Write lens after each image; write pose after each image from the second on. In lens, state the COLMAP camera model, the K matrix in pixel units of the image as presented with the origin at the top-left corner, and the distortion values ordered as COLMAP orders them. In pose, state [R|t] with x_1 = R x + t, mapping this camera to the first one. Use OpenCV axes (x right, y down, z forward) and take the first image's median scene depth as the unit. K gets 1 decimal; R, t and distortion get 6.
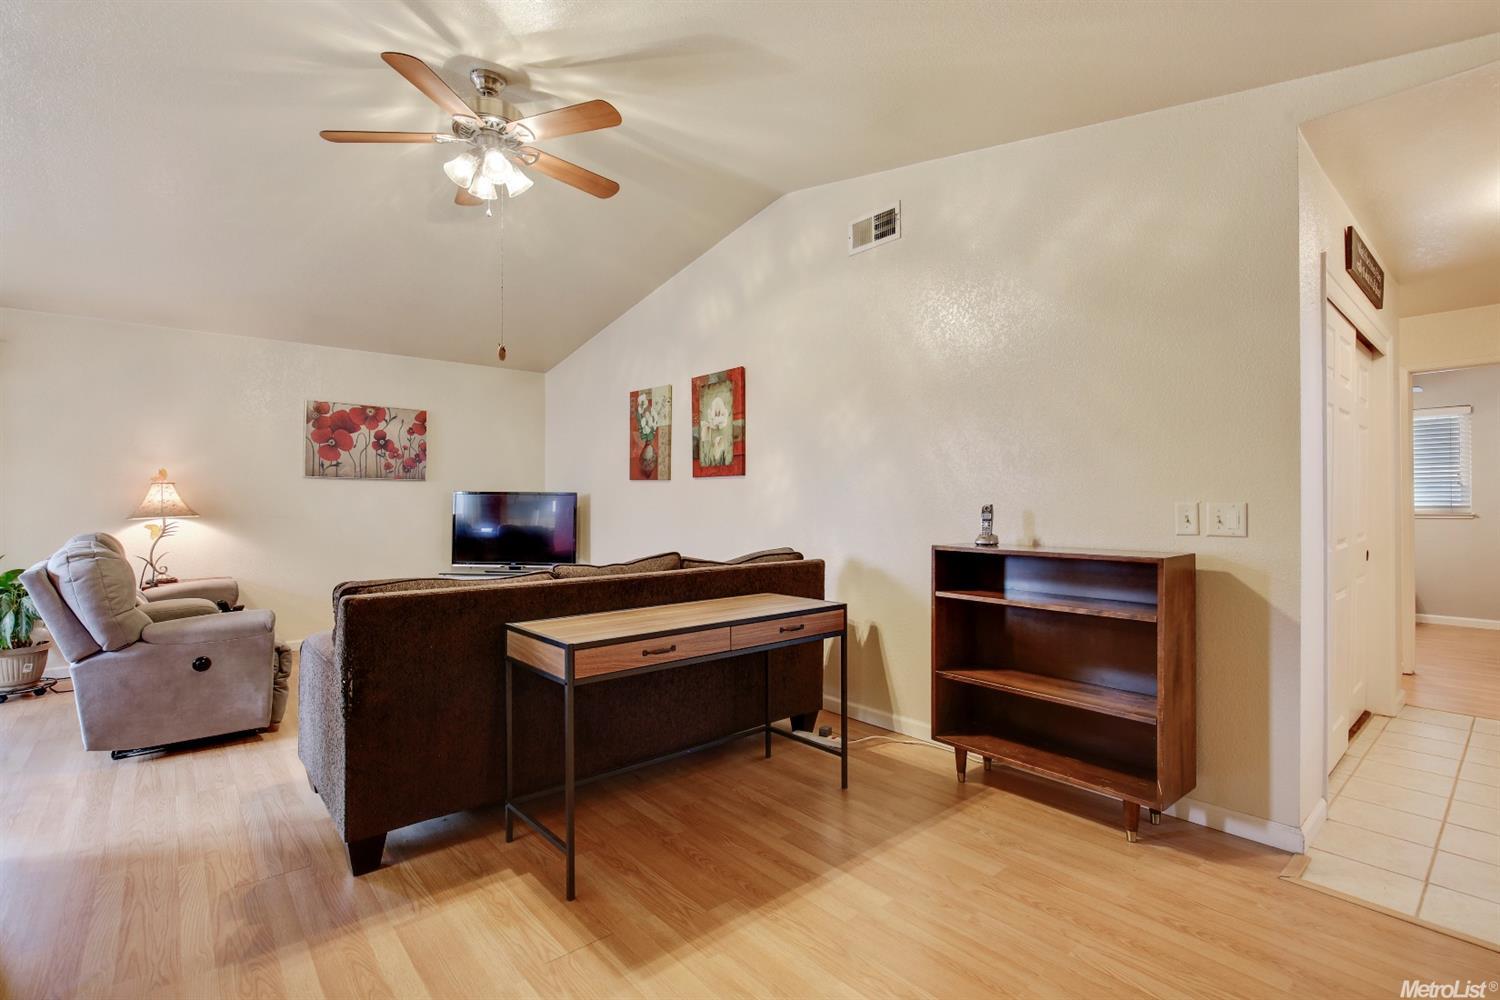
lens RADIAL K [[681.6, 0, 750.0], [0, 681.6, 500.0], [0, 0, 1]] dist [-0.011275, 0.000468]
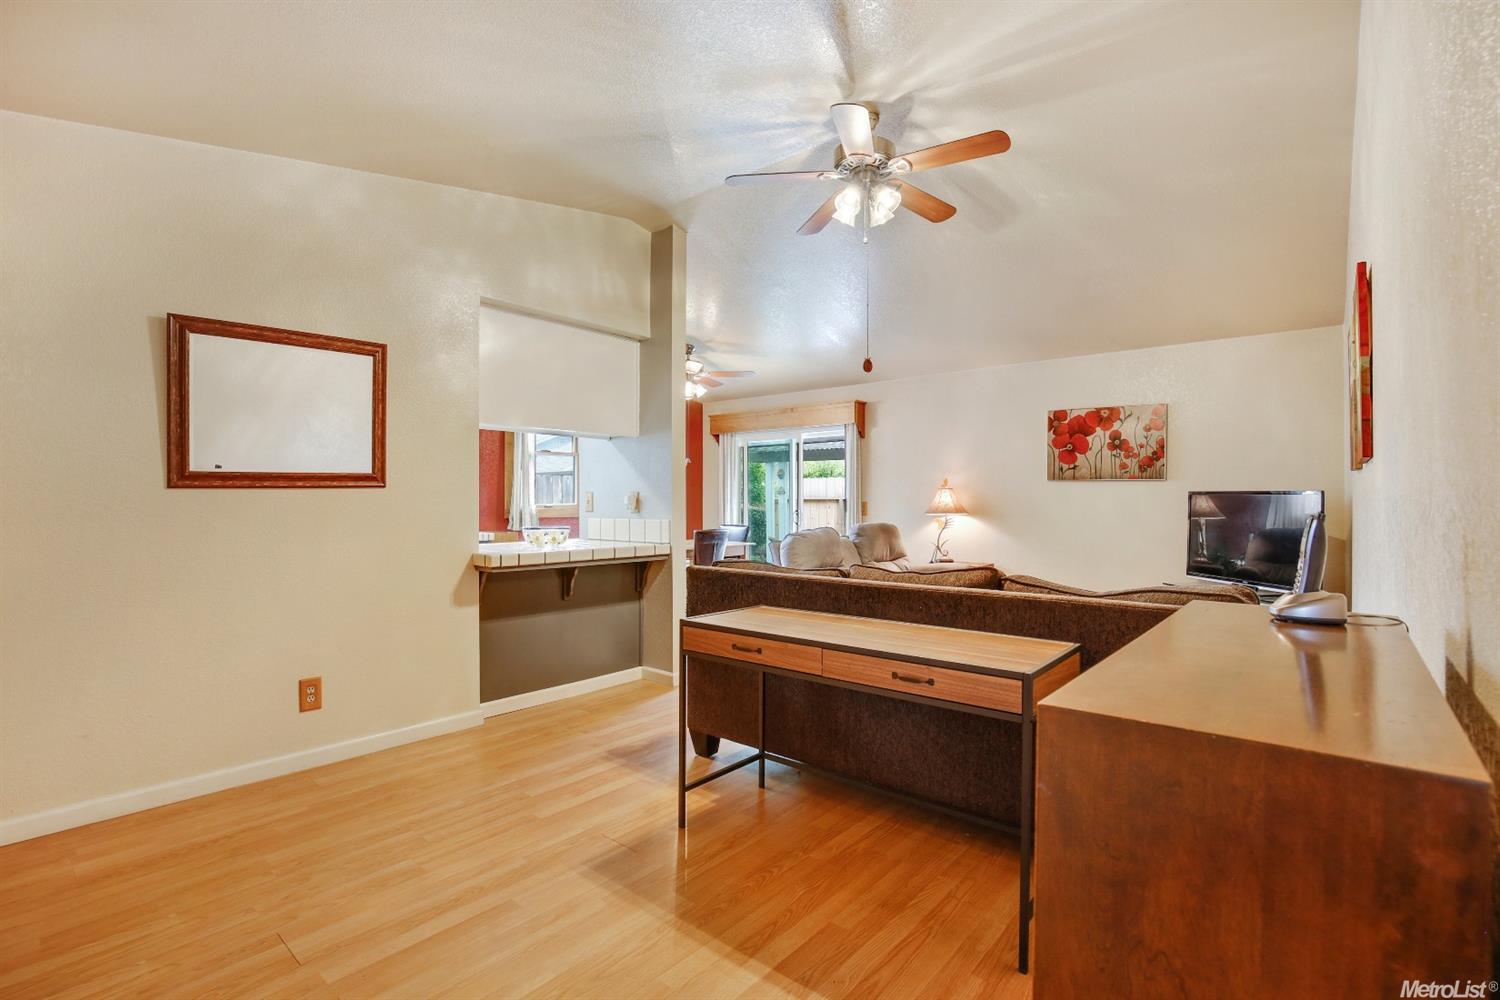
lens RADIAL K [[681.6, 0, 750.0], [0, 681.6, 500.0], [0, 0, 1]] dist [-0.011275, 0.000468]
pose [[0.171520, -0.001402, -0.985180, 0.345903], [0.000954, 0.999999, -0.001257, -0.001197], [0.985180, -0.000724, 0.171521, 0.323468]]
